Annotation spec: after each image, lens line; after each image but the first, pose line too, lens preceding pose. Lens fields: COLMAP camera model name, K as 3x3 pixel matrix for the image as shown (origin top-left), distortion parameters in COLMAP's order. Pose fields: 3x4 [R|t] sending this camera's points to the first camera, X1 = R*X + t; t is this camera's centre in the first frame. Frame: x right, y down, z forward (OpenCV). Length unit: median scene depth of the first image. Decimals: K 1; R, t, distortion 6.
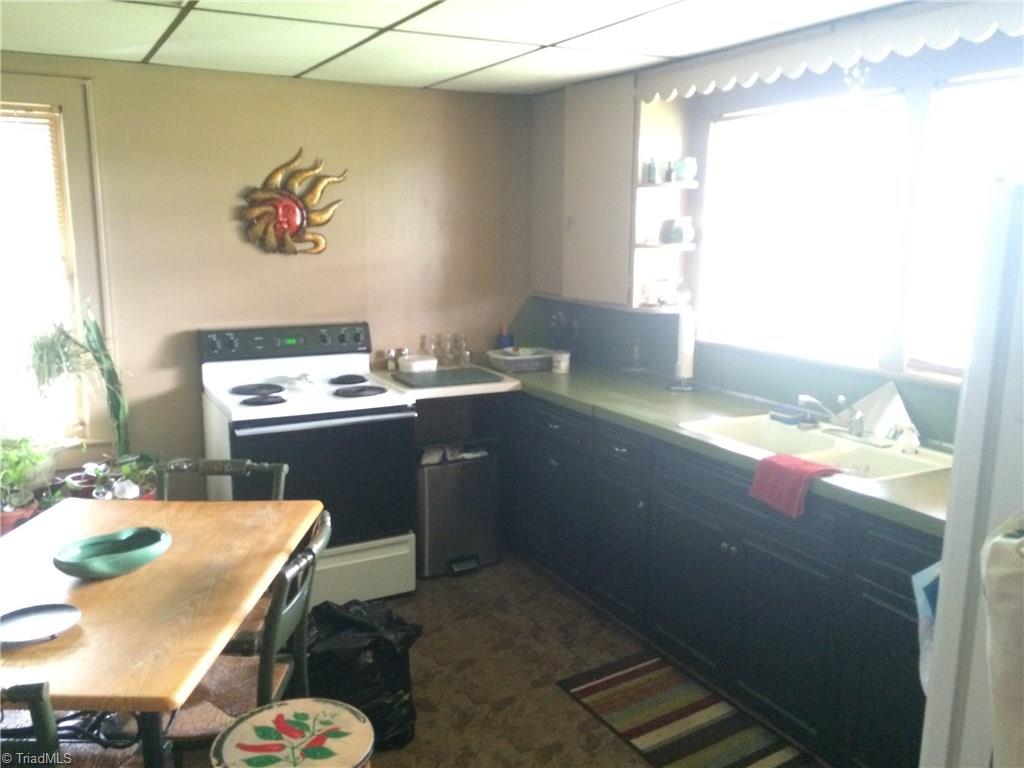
lens RADIAL K [[861.8, 0, 516.3], [0, 861.8, 388.5], [0, 0, 1]] dist [0.083402, -0.060851]
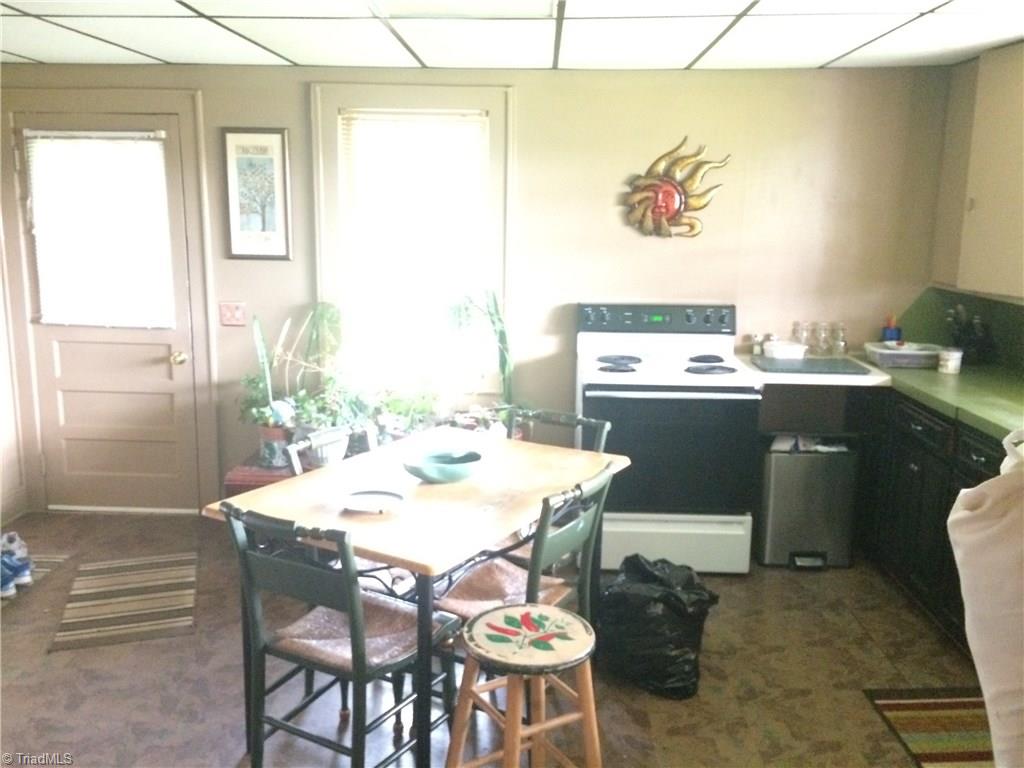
lens RADIAL K [[861.8, 0, 502.9], [0, 861.8, 382.8], [0, 0, 1]] dist [0.083402, -0.060851]
pose [[0.870886, 0.100114, -0.481180, 0.100179], [-0.098583, 0.994720, 0.028534, 0.013446], [0.481496, 0.022586, 0.876157, -0.024551]]
